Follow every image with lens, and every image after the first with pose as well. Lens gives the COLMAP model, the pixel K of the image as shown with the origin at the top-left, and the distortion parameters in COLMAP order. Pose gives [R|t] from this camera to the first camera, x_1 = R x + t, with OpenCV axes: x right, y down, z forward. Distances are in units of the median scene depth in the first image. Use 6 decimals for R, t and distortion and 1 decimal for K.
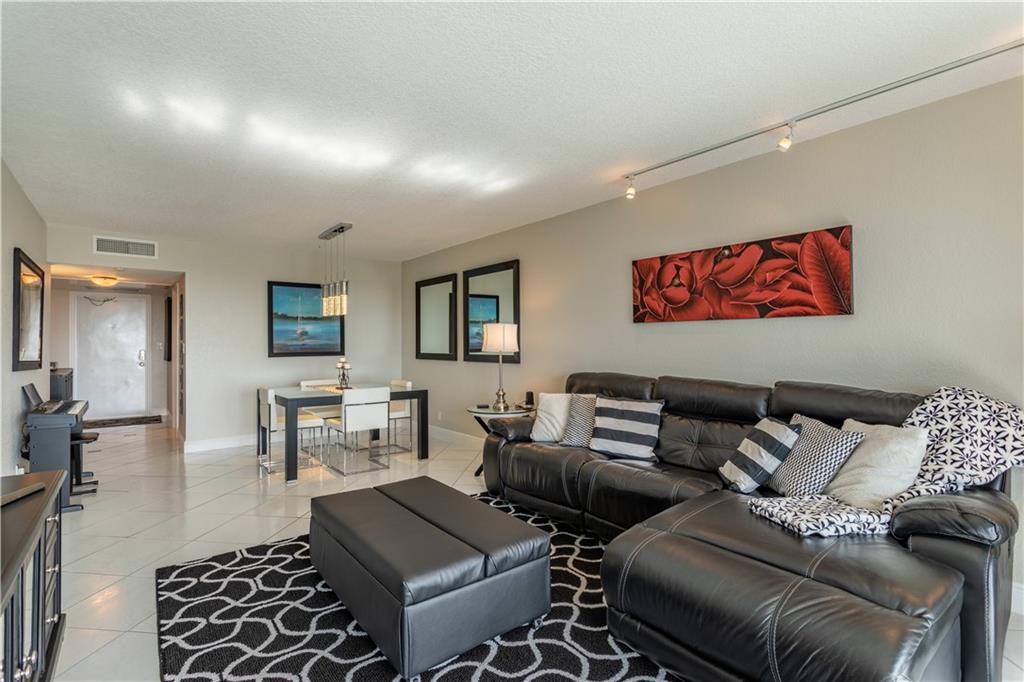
lens RADIAL K [[481.5, 0, 512.0], [0, 481.5, 341.0], [0, 0, 1]] dist [0.000305, 0.000803]
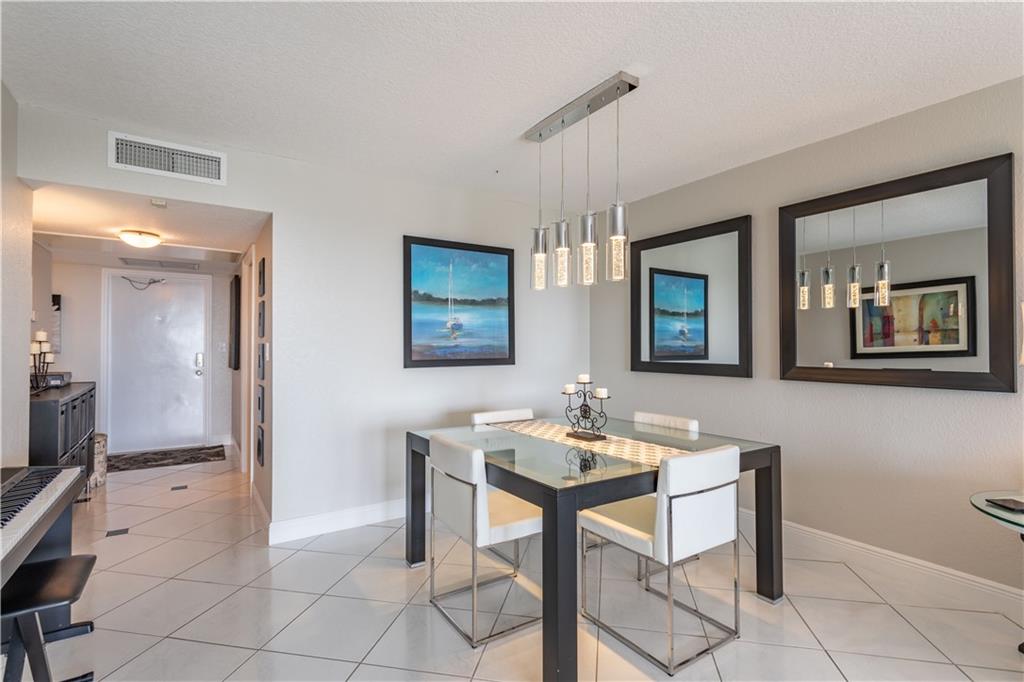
lens RADIAL K [[481.5, 0, 512.0], [0, 481.5, 341.0], [0, 0, 1]] dist [0.000305, 0.000803]
pose [[0.996643, 0.004139, -0.081768, -0.373168], [-0.004613, 0.999974, -0.005609, 0.004964], [0.081743, 0.005968, 0.996636, 0.491731]]
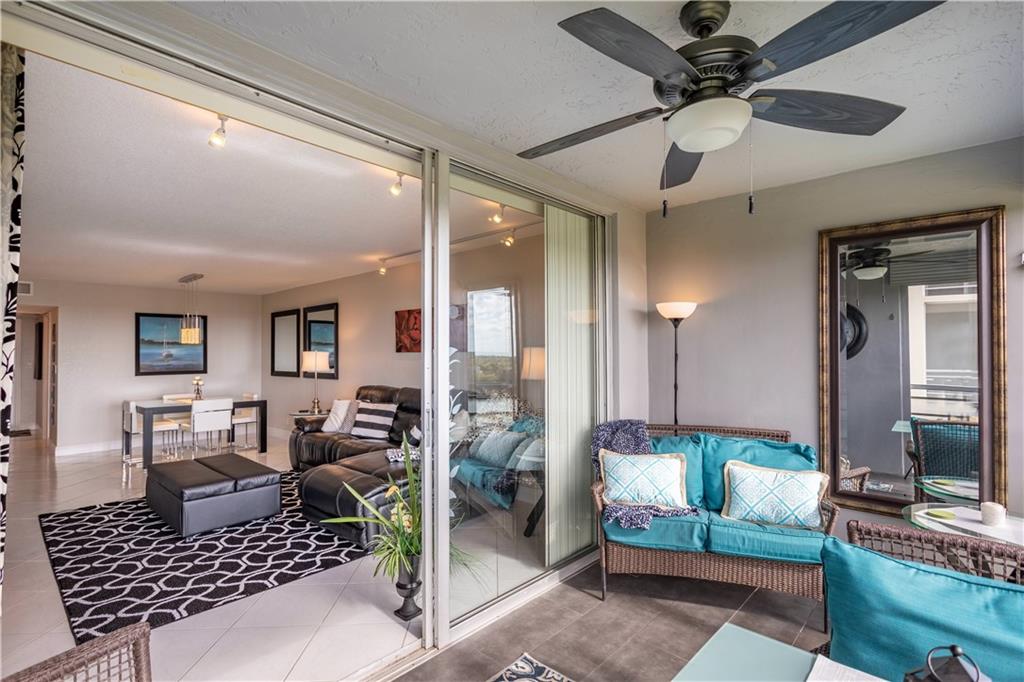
lens RADIAL K [[489.3, 0, 512.7], [0, 489.3, 347.8], [0, 0, 1]] dist [0.003585, -0.000170]
pose [[0.987519, -0.000107, 0.157497, 0.263733], [0.001667, 0.999951, -0.009771, -0.026063], [-0.157489, 0.009911, 0.987471, -0.408184]]
